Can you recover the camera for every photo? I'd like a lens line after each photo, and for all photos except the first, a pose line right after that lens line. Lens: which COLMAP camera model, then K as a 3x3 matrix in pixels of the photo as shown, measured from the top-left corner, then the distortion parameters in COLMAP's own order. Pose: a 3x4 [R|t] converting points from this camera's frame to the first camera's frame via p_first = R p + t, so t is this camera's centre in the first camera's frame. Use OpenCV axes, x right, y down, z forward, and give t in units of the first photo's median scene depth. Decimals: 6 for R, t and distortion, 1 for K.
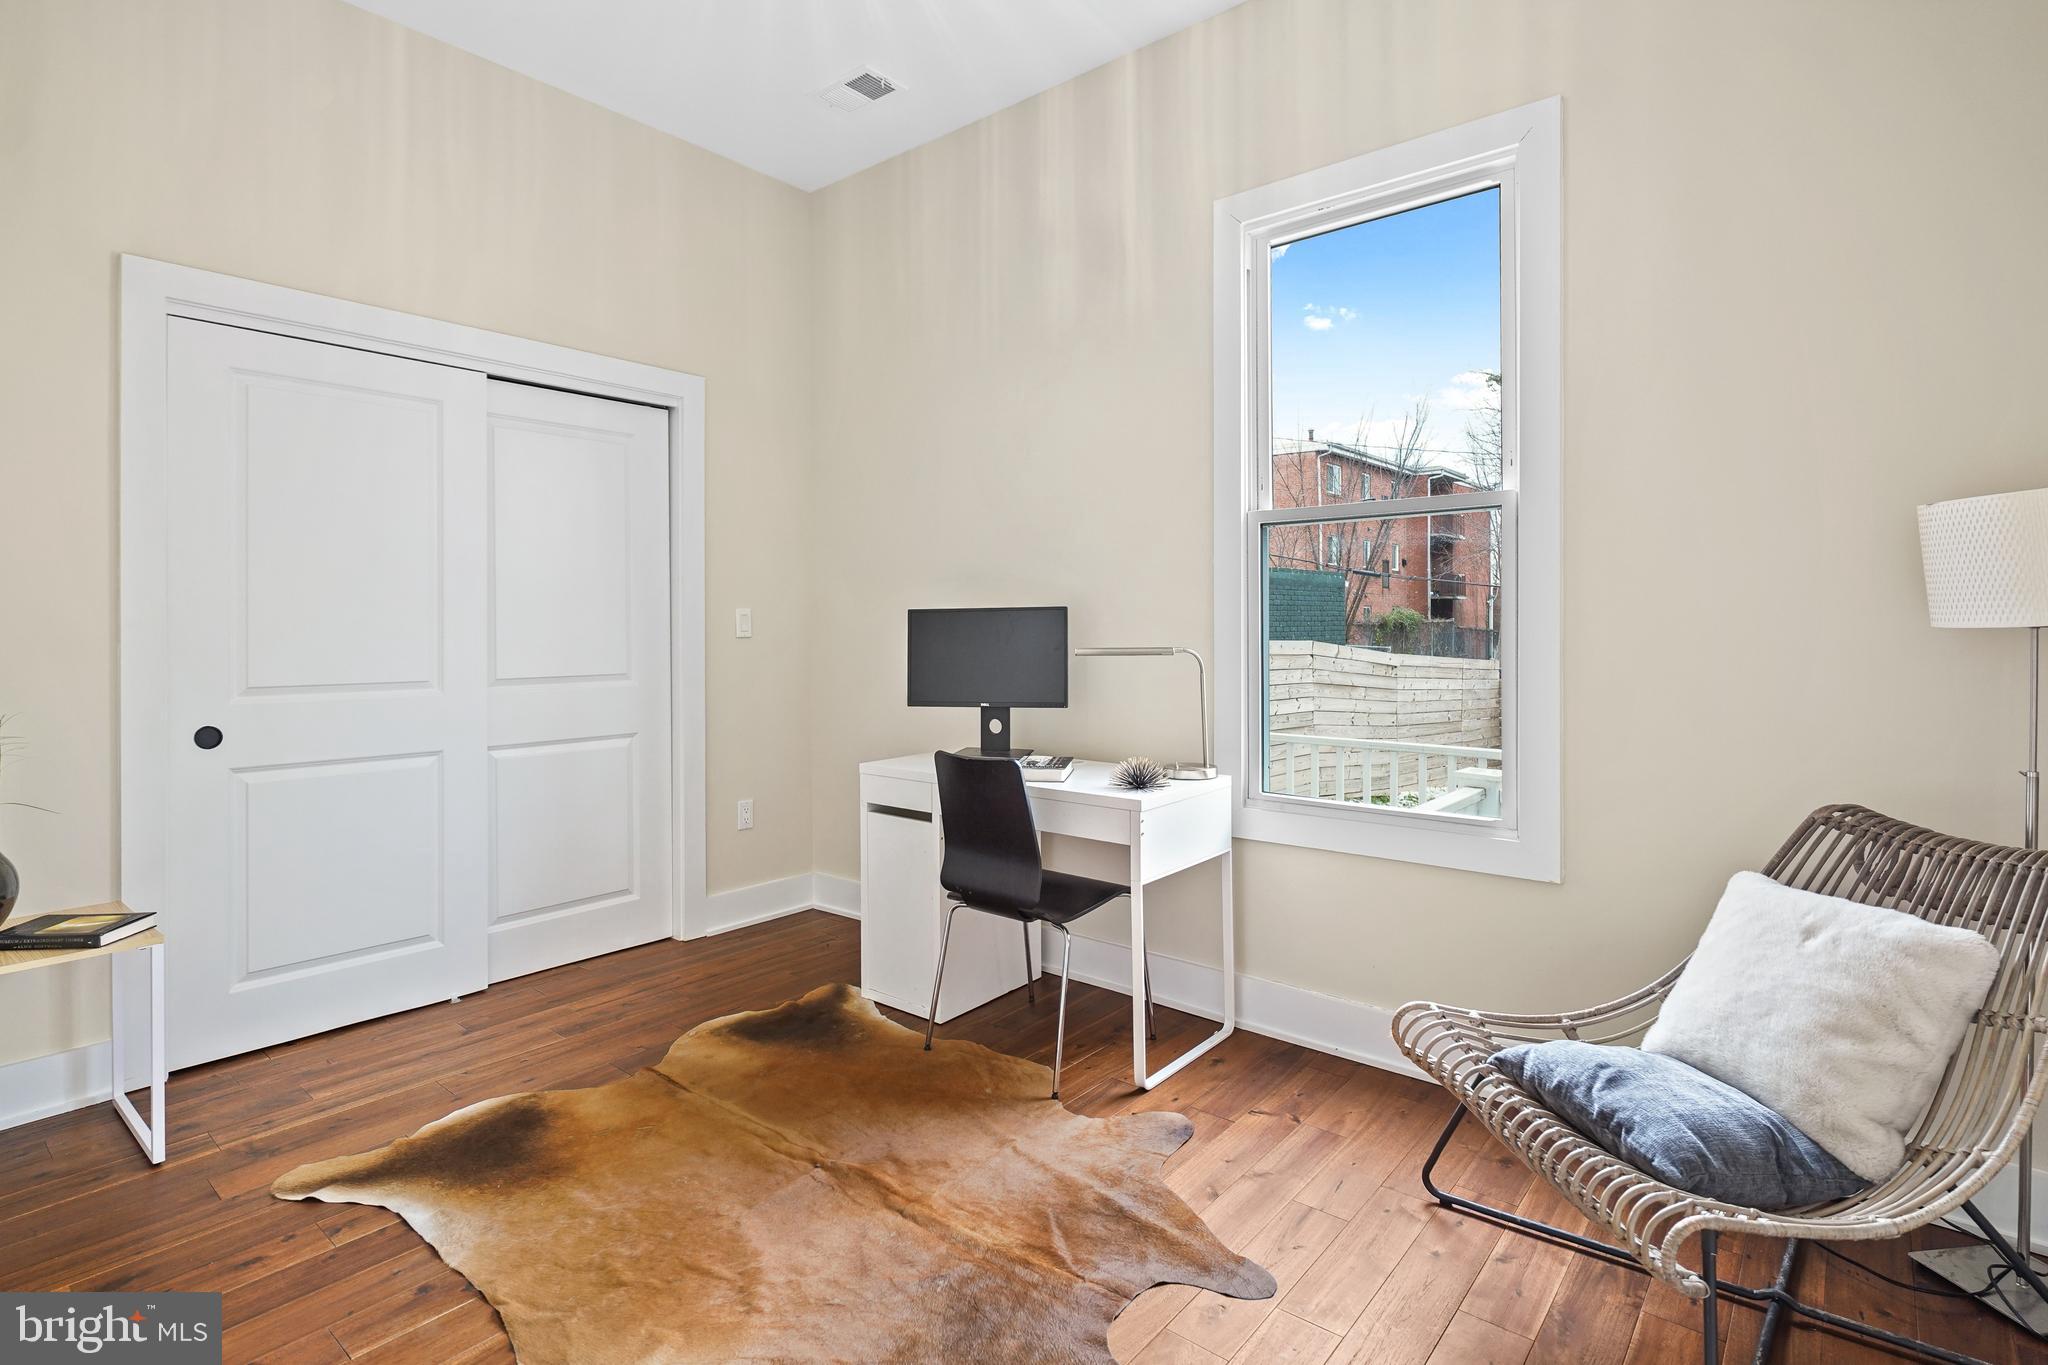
lens RADIAL K [[1030.5, 0, 945.3], [0, 1030.5, 620.1], [0, 0, 1]] dist [-0.032383, 0.012070]
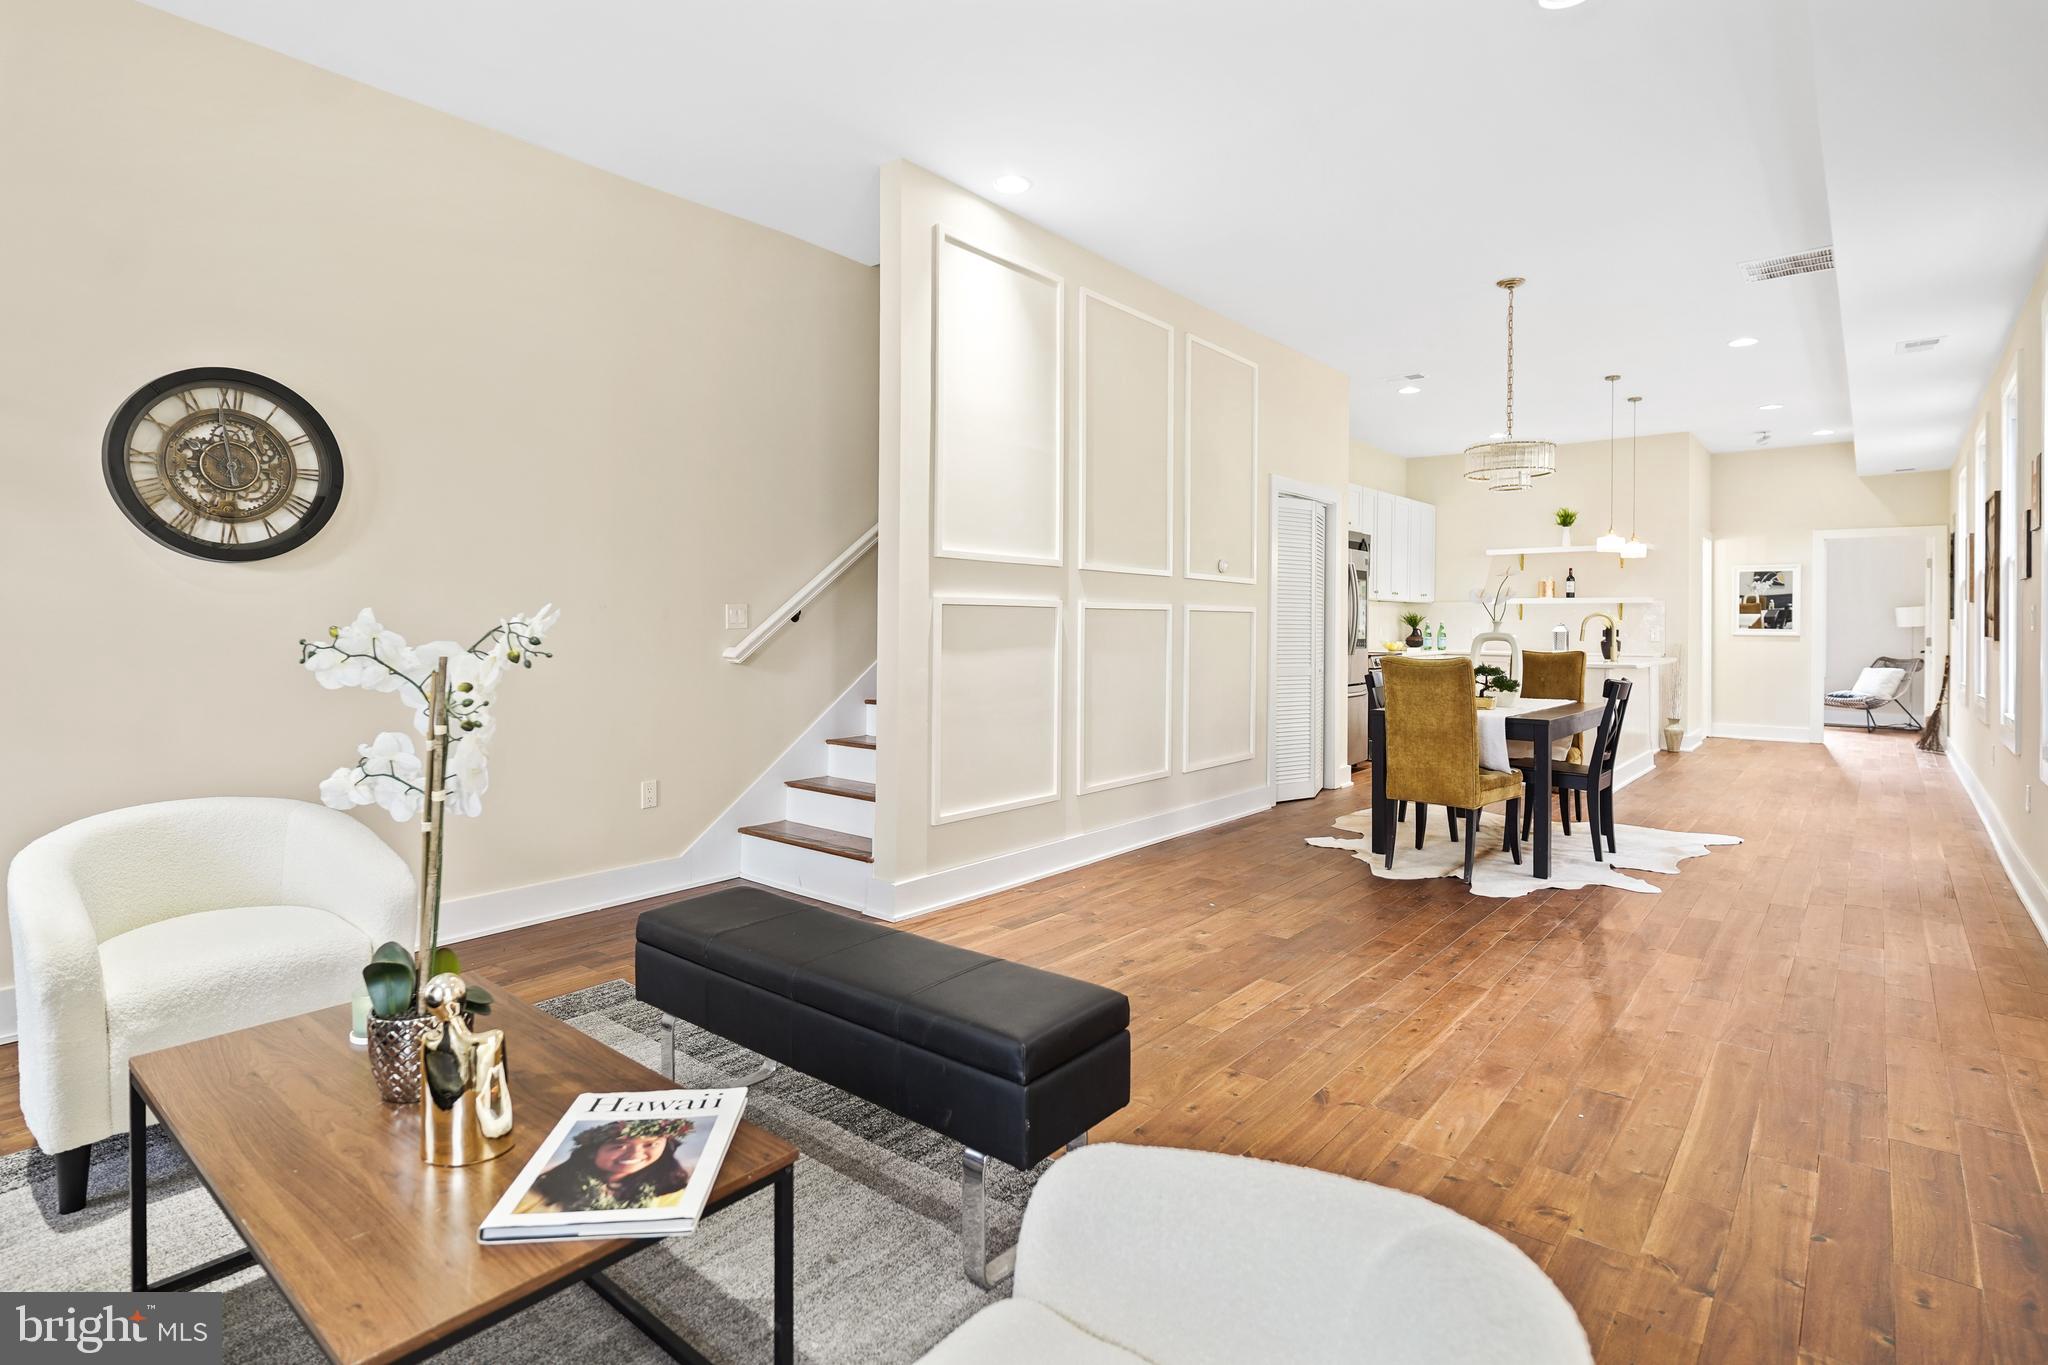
lens RADIAL K [[1030.5, 0, 976.4], [0, 1030.5, 617.2], [0, 0, 1]] dist [-0.032383, 0.012070]
pose [[0.999863, 0.001109, 0.016516, -4.676228], [-0.000904, 0.999923, -0.012358, 0.036727], [-0.016529, 0.012341, 0.999787, -5.010627]]
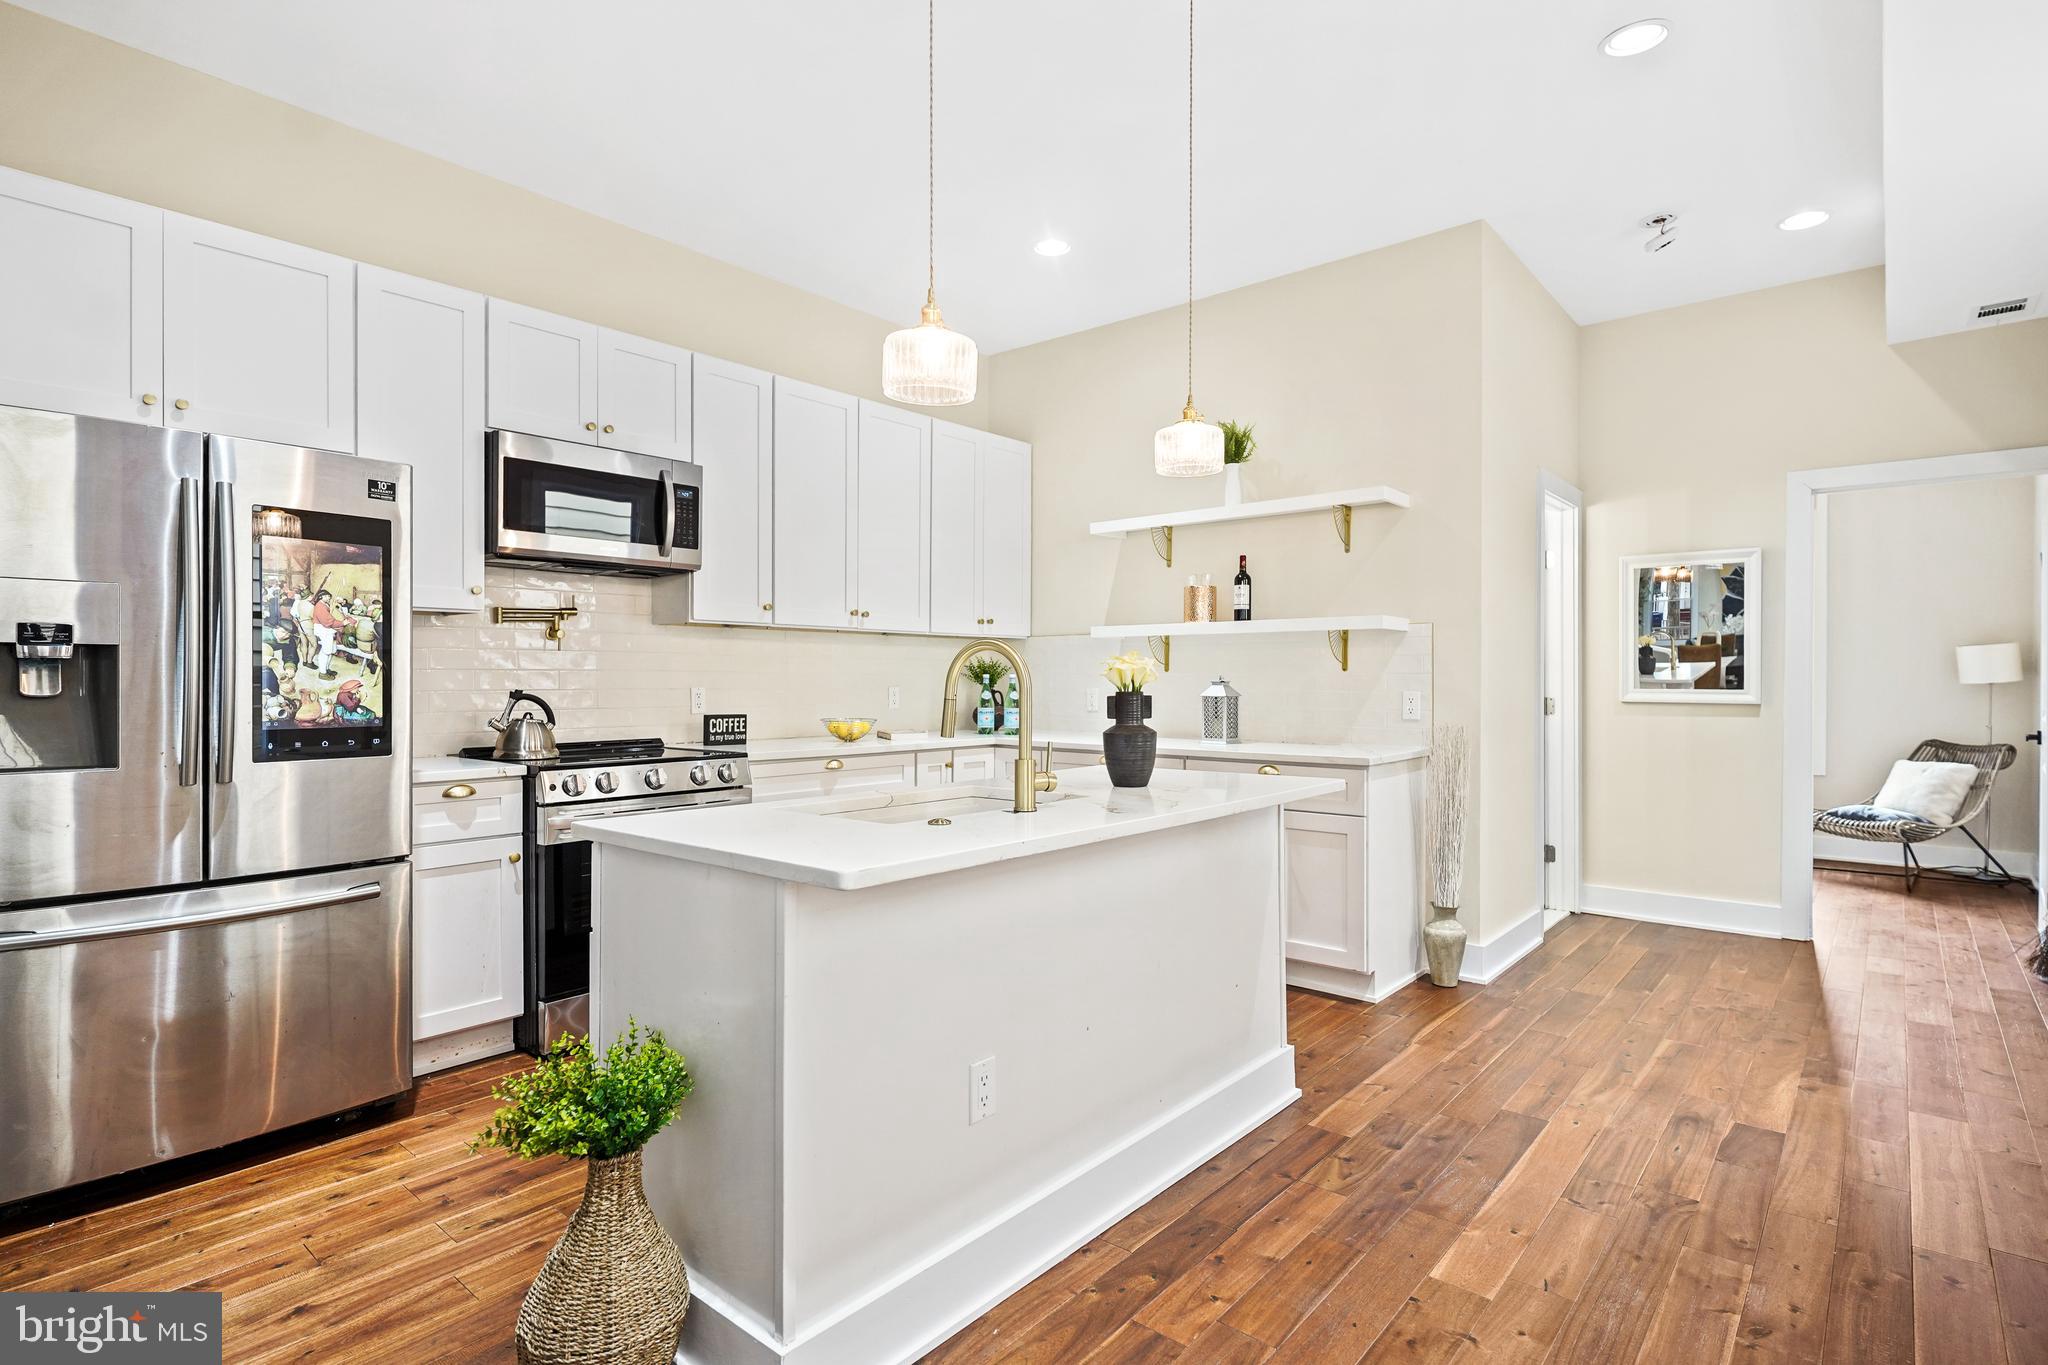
lens RADIAL K [[1030.5, 0, 1016.8], [0, 1030.5, 680.2], [0, 0, 1]] dist [-0.032383, 0.012070]
pose [[0.999754, -0.001573, 0.022113, -2.126271], [0.001748, 0.999967, -0.007916, 0.022702], [-0.022100, 0.007953, 0.999724, -2.185998]]
